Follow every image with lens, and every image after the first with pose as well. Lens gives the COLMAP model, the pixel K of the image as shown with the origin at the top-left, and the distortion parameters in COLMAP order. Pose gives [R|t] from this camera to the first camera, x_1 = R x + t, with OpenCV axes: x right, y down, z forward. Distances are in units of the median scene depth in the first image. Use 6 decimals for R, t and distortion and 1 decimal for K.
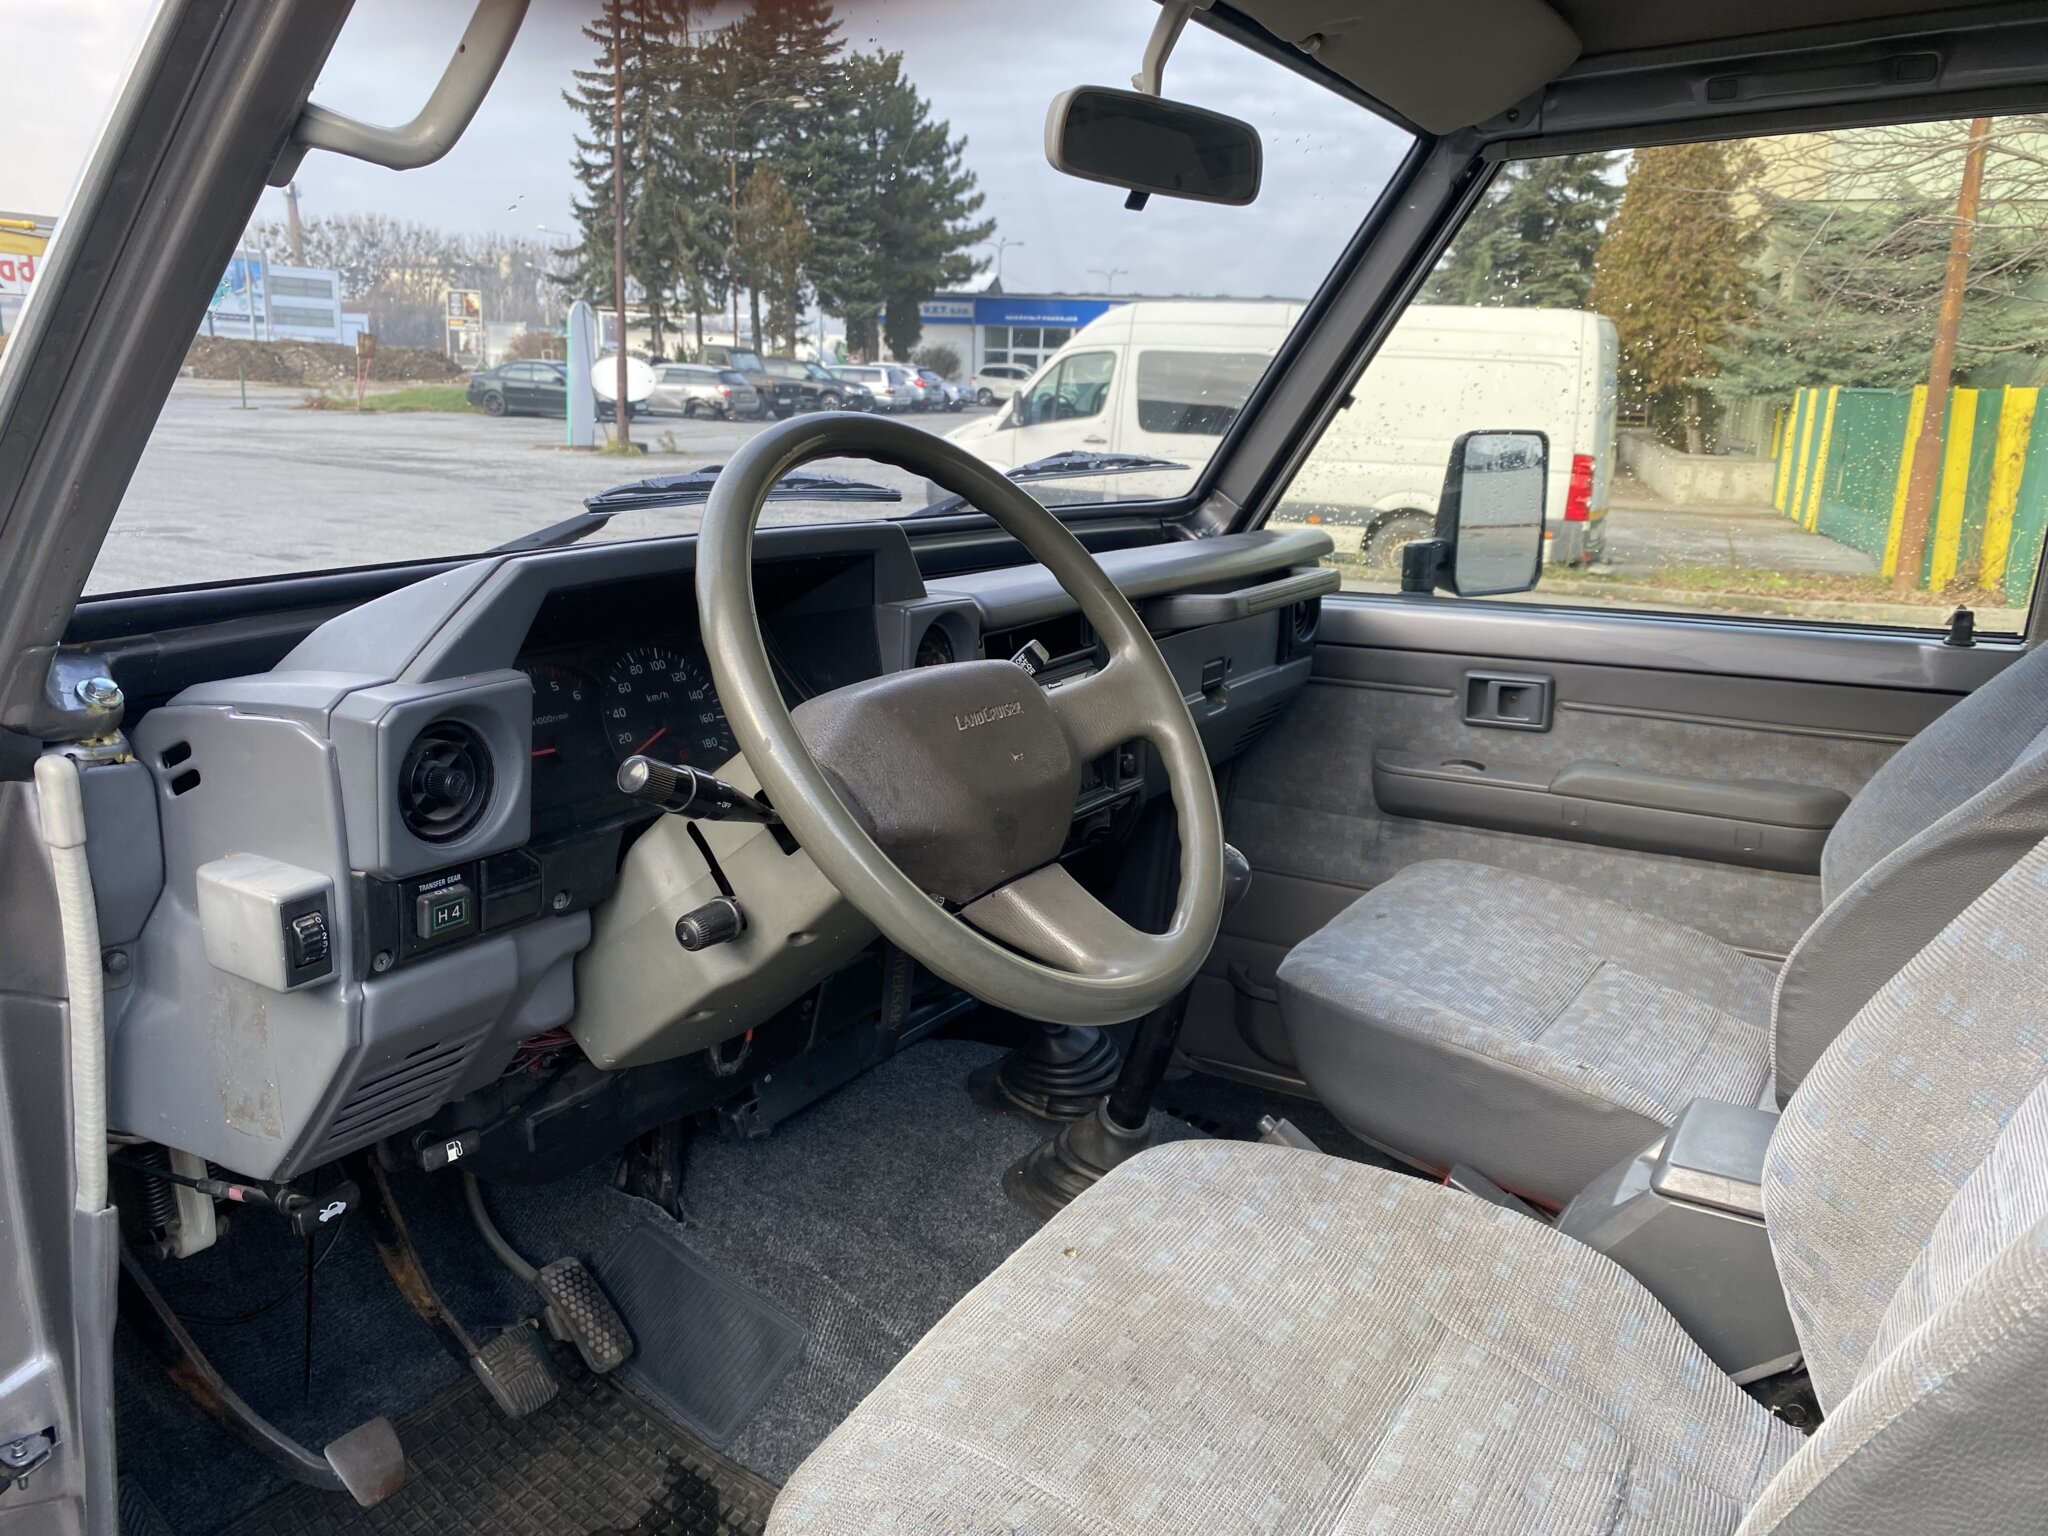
lens RADIAL K [[1570.3, 0, 1016.3], [0, 1570.3, 737.2], [0, 0, 1]] dist [-0.004123, 0.002648]
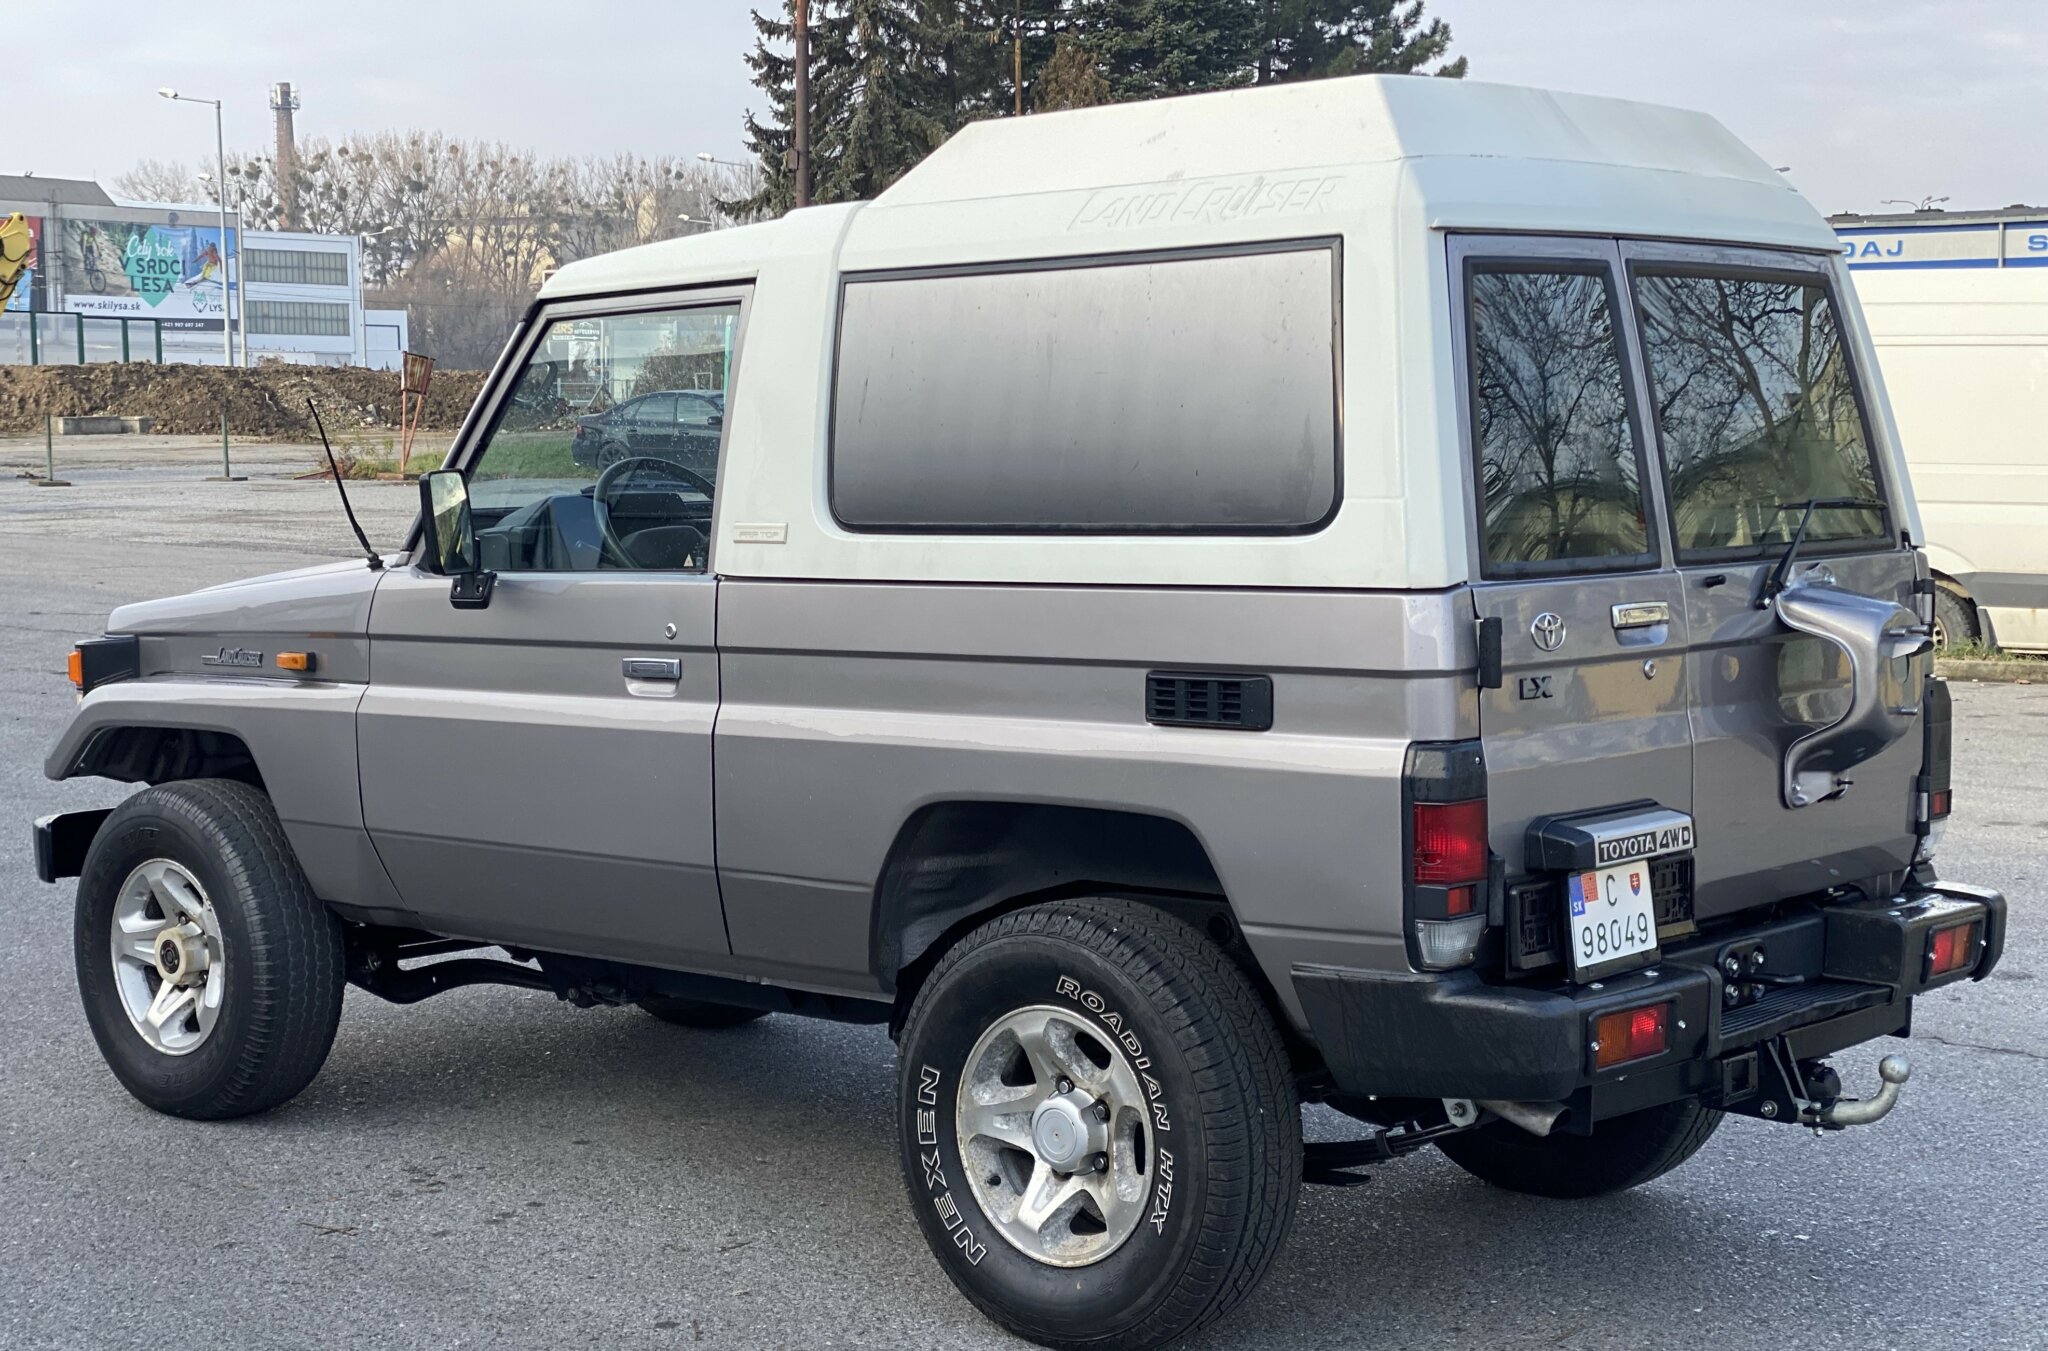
lens RADIAL K [[3089.2, 0, 1024.0], [0, 3089.2, 675.5], [0, 0, 1]] dist [0.174608, 0.022157]
pose [[0.982222, -0.015983, -0.187043, 0.043558], [-0.009158, 0.991103, -0.132783, 0.026096], [0.187502, 0.132136, 0.973336, -0.122188]]
